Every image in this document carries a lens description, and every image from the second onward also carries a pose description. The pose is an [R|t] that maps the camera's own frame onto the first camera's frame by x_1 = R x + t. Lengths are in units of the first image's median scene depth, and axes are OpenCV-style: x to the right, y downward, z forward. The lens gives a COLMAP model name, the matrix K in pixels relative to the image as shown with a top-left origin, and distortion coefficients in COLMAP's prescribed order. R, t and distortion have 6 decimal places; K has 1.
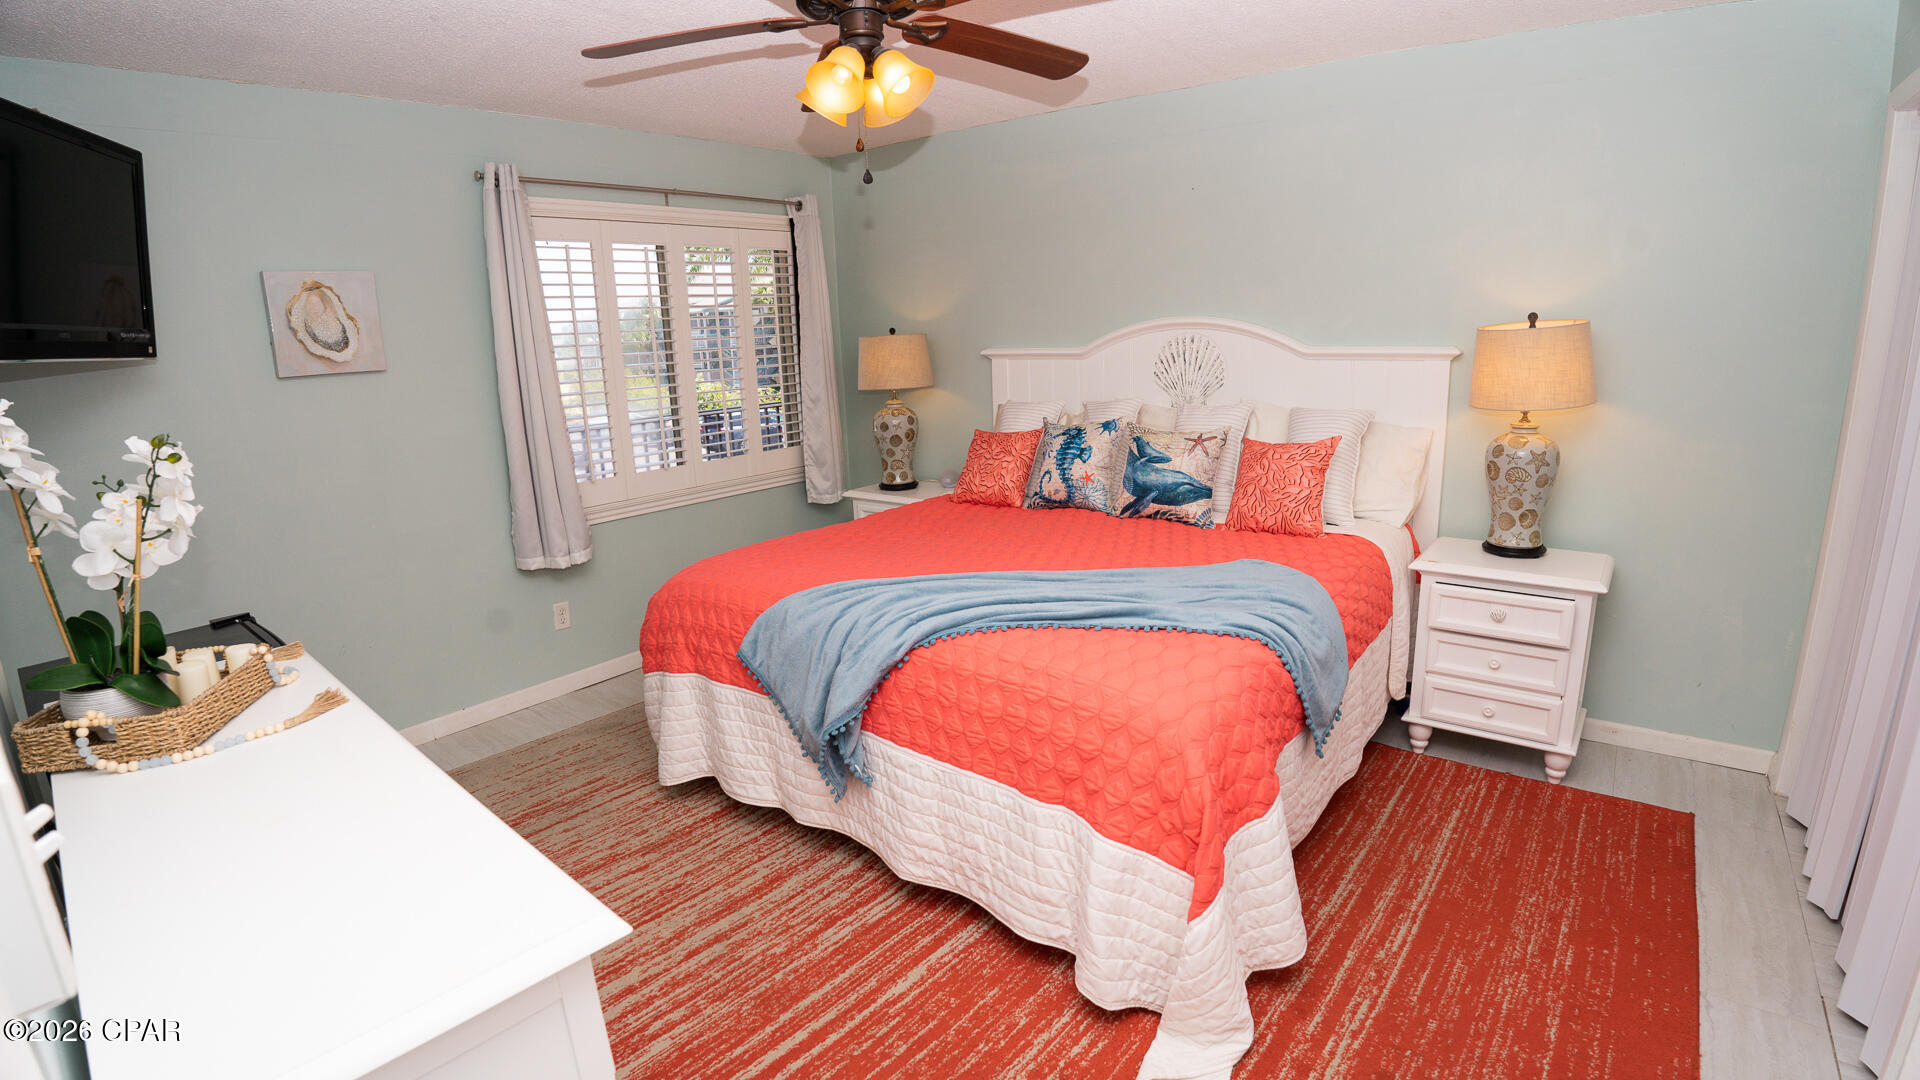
lens RADIAL K [[894.9, 0, 961.9], [0, 894.9, 544.7], [0, 0, 1]] dist [-0.115098, 0.025549]
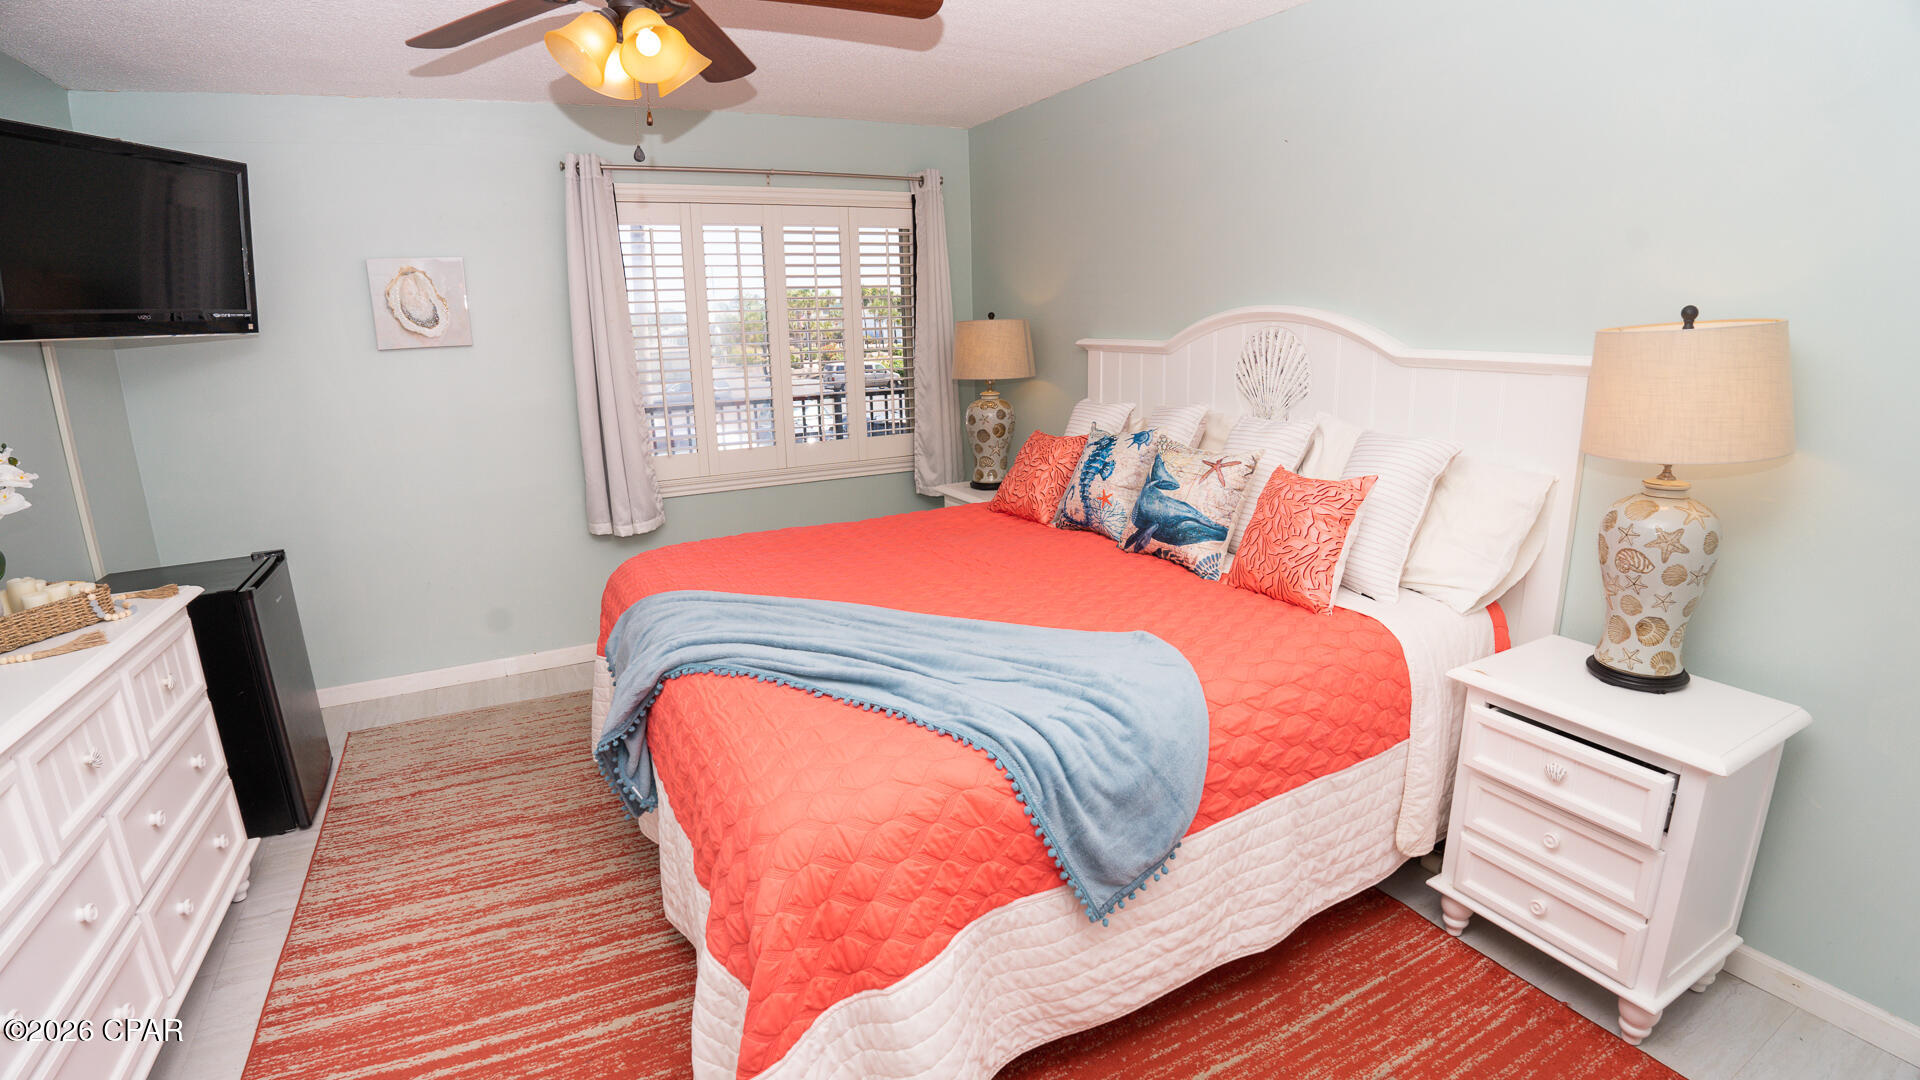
lens RADIAL K [[894.9, 0, 961.9], [0, 894.9, 544.7], [0, 0, 1]] dist [-0.115098, 0.025549]
pose [[0.915516, 0.113420, -0.385963, 0.385647], [-0.104303, 0.993547, 0.044557, -0.062001], [0.388526, -0.000536, 0.921438, 0.205674]]
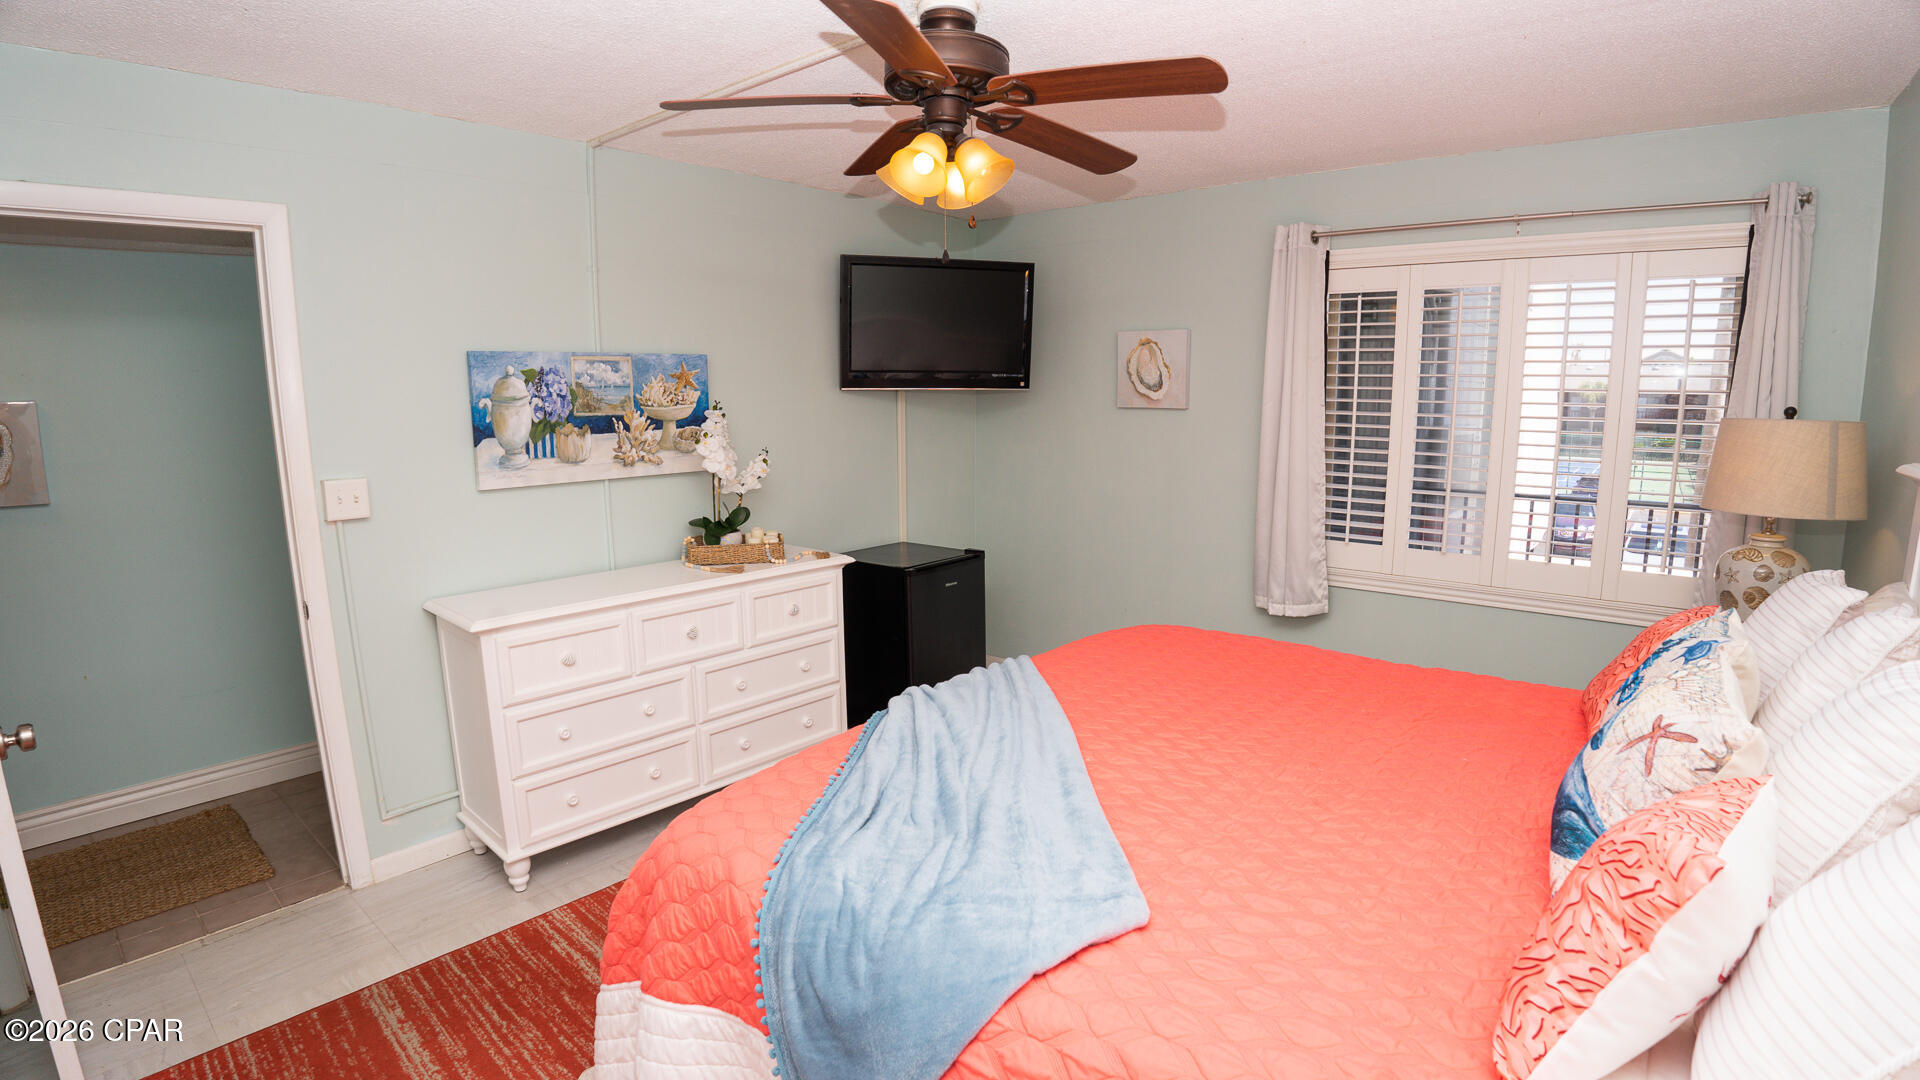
lens RADIAL K [[894.9, 0, 961.9], [0, 894.9, 544.7], [0, 0, 1]] dist [-0.115098, 0.025549]
pose [[-0.028107, 0.202455, -0.978888, 0.637213], [-0.226828, 0.952438, 0.203498, -0.207283], [0.973529, 0.227759, 0.019152, 0.708300]]
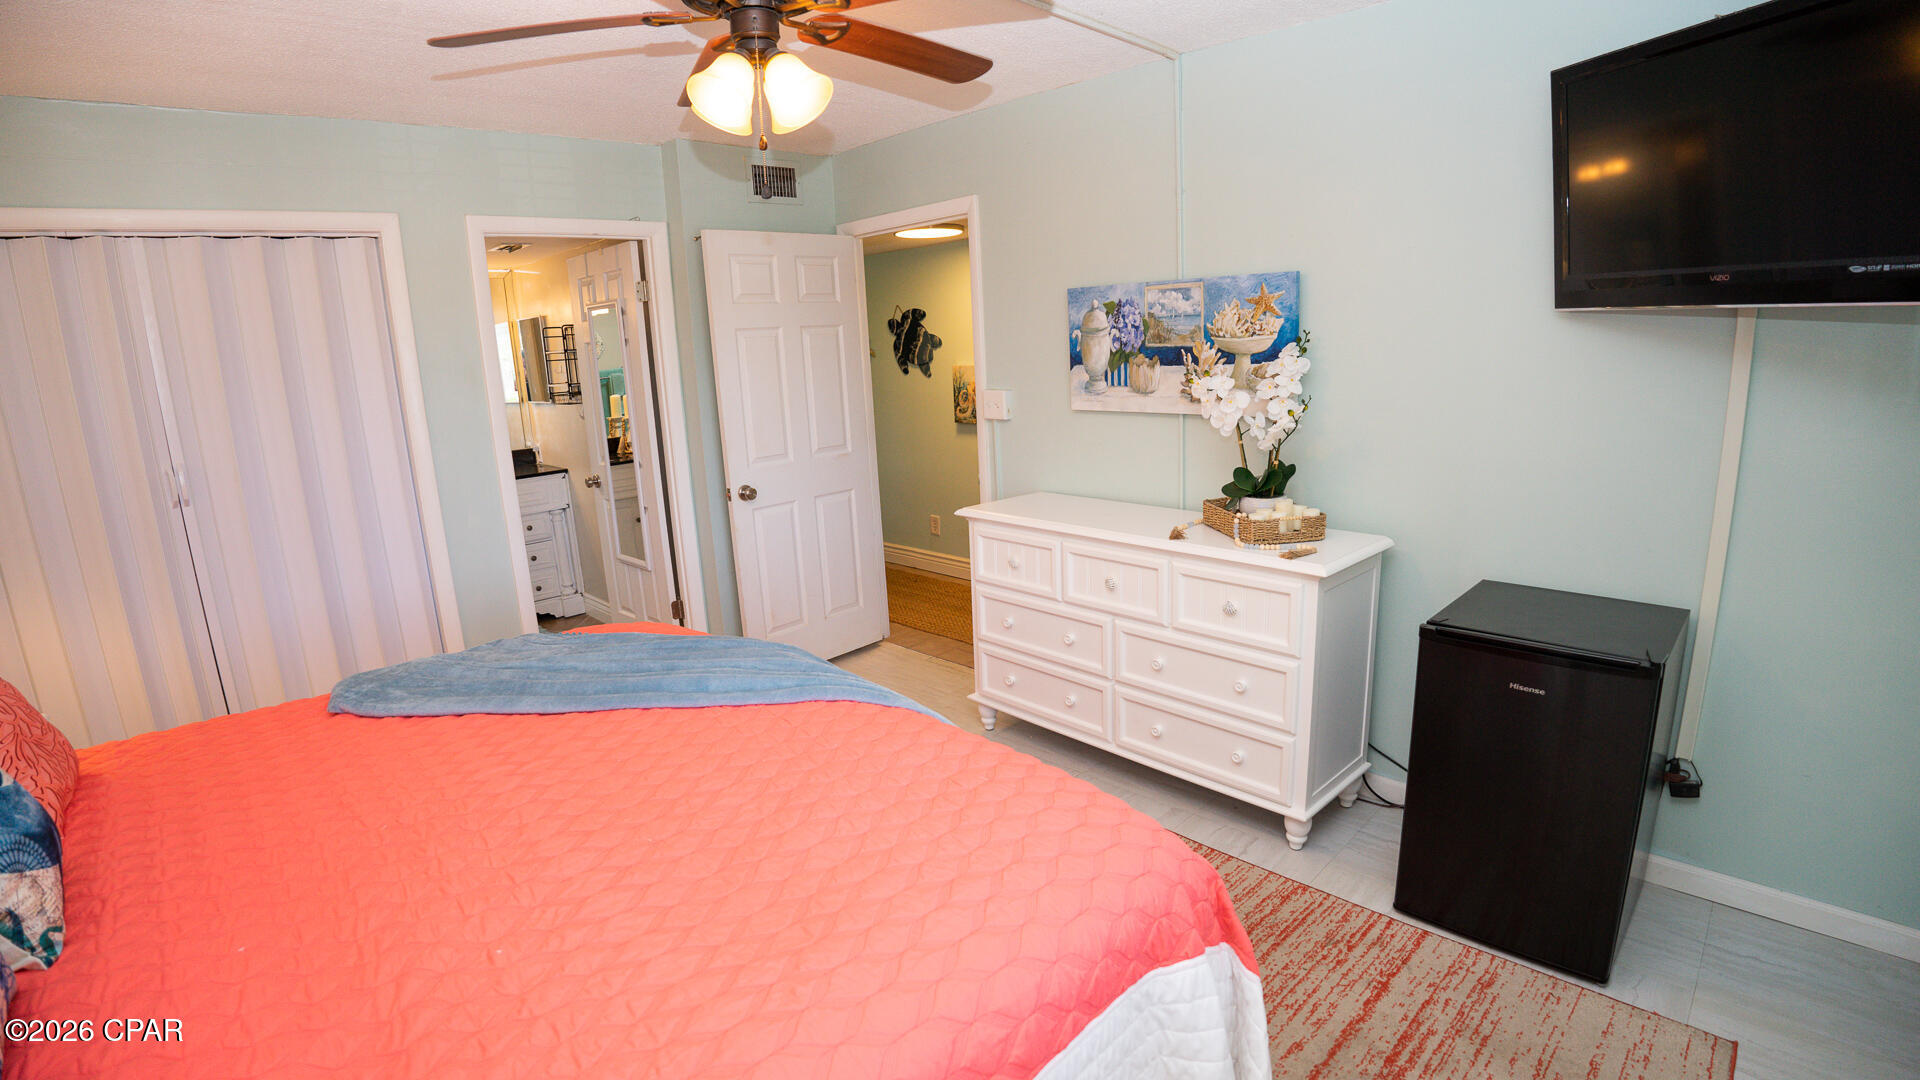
lens RADIAL K [[894.9, 0, 961.9], [0, 894.9, 544.7], [0, 0, 1]] dist [-0.115098, 0.025549]
pose [[-0.991288, 0.044096, 0.124107, -0.250531], [0.093879, 0.897470, 0.430968, -0.295428], [-0.092379, 0.438865, -0.893792, 1.278338]]
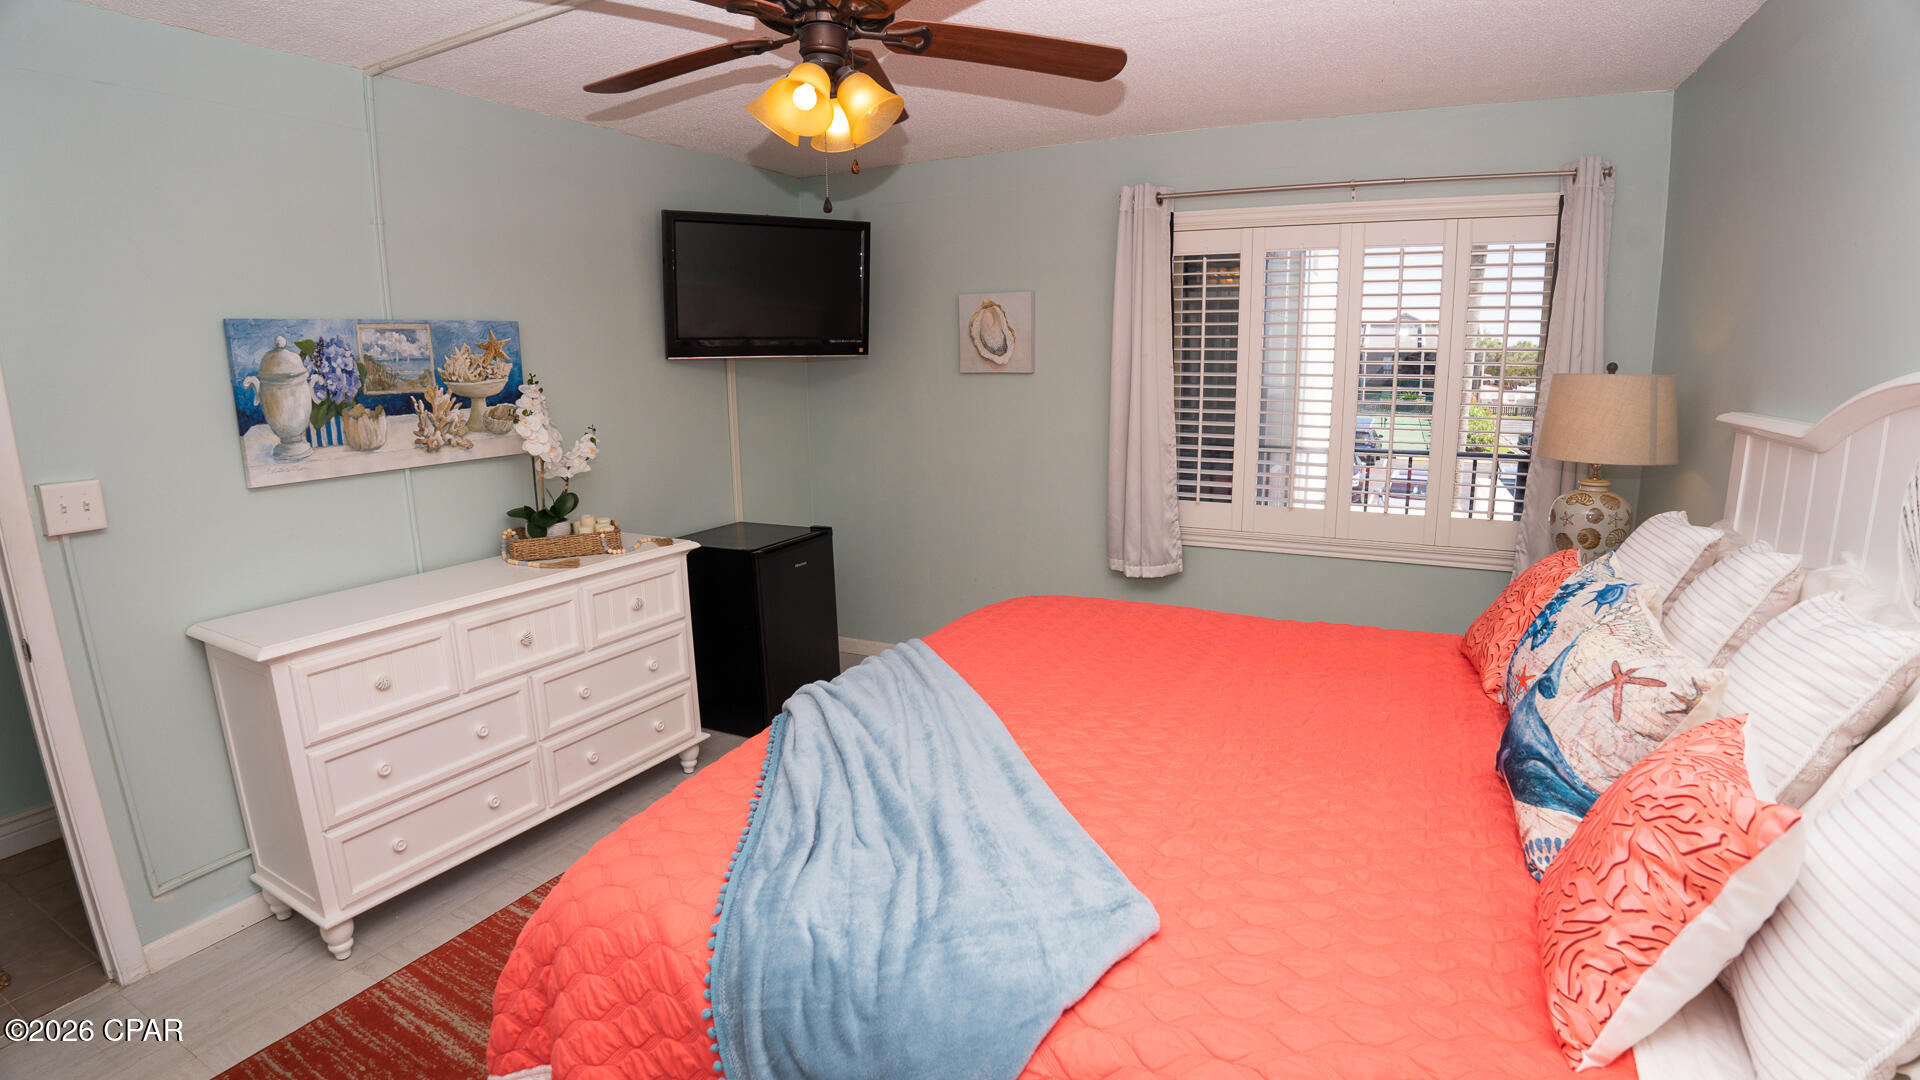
lens RADIAL K [[894.9, 0, 961.9], [0, 894.9, 544.7], [0, 0, 1]] dist [-0.115098, 0.025549]
pose [[0.202608, 0.231260, -0.951561, 0.574402], [-0.221858, 0.957288, 0.185413, -0.185743], [0.953797, 0.173545, 0.245261, 0.639545]]
